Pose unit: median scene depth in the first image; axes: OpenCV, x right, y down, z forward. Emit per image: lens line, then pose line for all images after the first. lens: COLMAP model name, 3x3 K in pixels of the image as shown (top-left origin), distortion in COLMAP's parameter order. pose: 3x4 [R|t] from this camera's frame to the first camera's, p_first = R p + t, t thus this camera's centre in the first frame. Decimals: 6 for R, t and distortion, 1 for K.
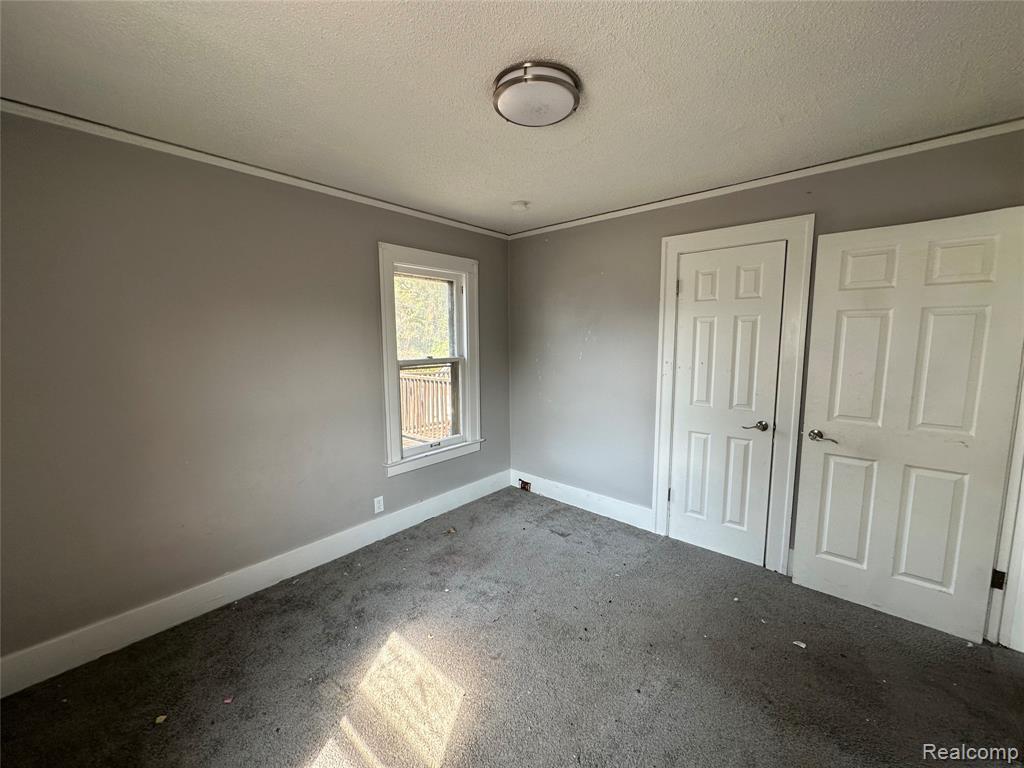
lens RADIAL K [[406.4, 0, 512.6], [0, 406.4, 384.0], [0, 0, 1]] dist [-0.002076, 0.000269]
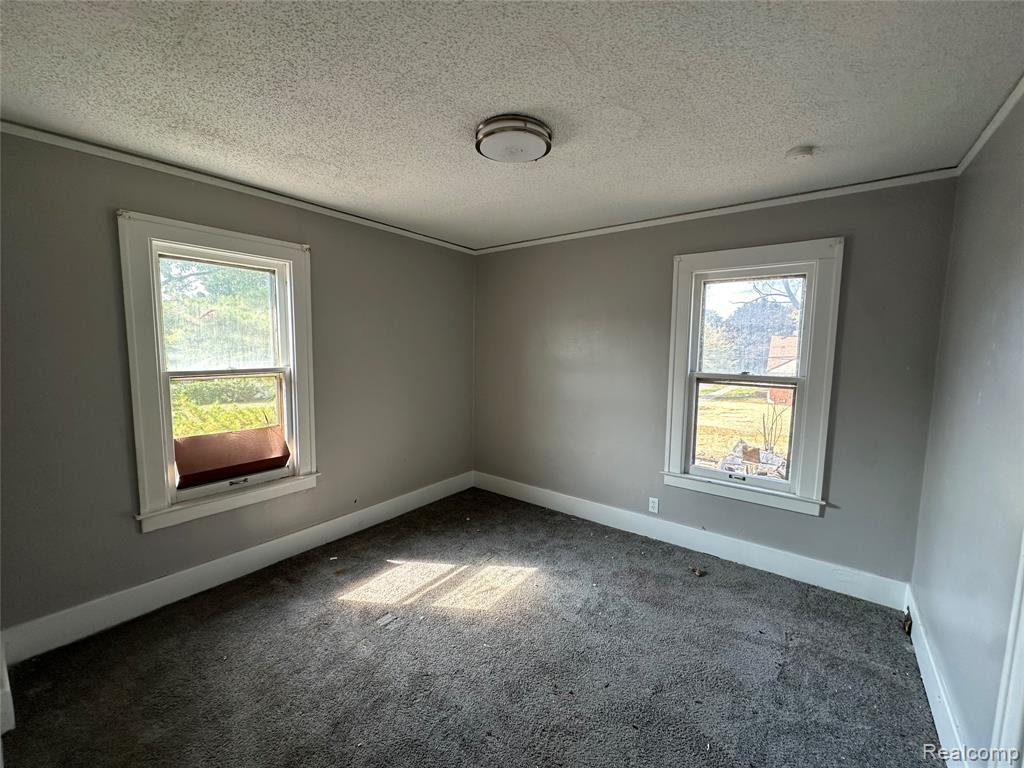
lens RADIAL K [[406.4, 0, 512.6], [0, 406.4, 384.0], [0, 0, 1]] dist [-0.002076, 0.000269]
pose [[0.081620, 0.107699, -0.990827, 0.651024], [-0.127618, 0.987090, 0.096780, -0.069552], [0.988459, 0.118548, 0.094311, 0.496869]]
